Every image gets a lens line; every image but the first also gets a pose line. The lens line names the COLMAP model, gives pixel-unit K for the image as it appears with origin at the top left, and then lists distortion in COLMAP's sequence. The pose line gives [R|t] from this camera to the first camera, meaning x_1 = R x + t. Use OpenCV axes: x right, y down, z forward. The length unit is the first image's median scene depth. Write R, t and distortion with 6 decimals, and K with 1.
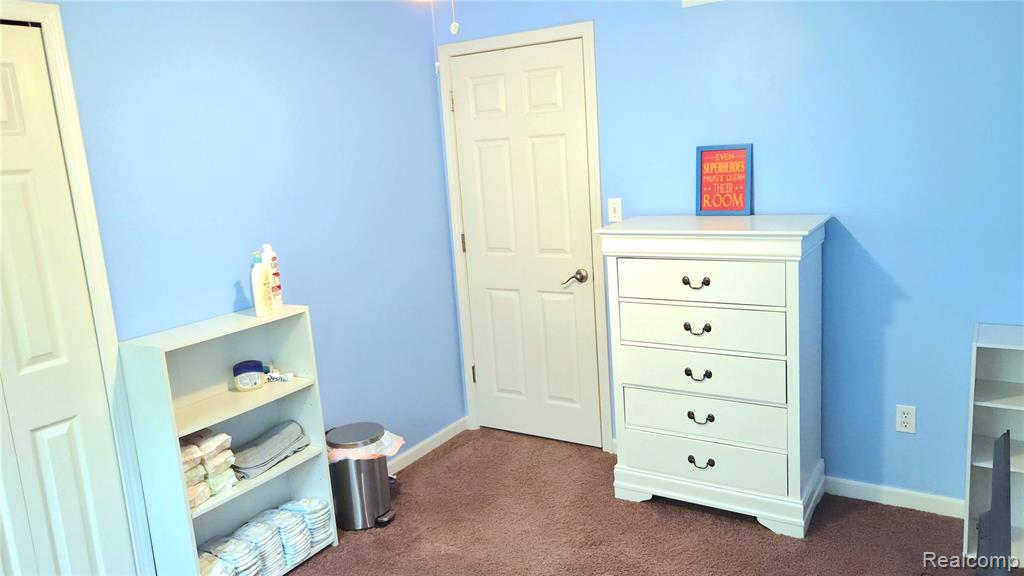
lens RADIAL K [[740.4, 0, 512.0], [0, 740.4, 288.0], [0, 0, 1]] dist [-0.005341, -0.007158]
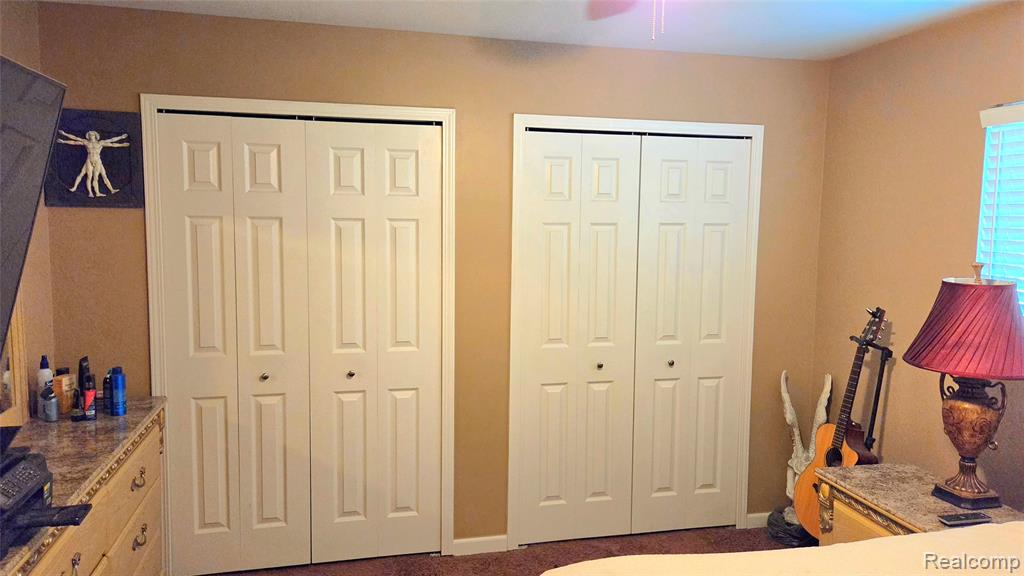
lens RADIAL K [[690.6, 0, 512.0], [0, 690.6, 288.0], [0, 0, 1]] dist [0.004900, -0.000211]
pose [[0.692968, 0.014982, 0.720812, -0.452734], [0.077141, 0.992504, -0.094791, -0.026519], [-0.716829, 0.121291, 0.686618, 0.299172]]
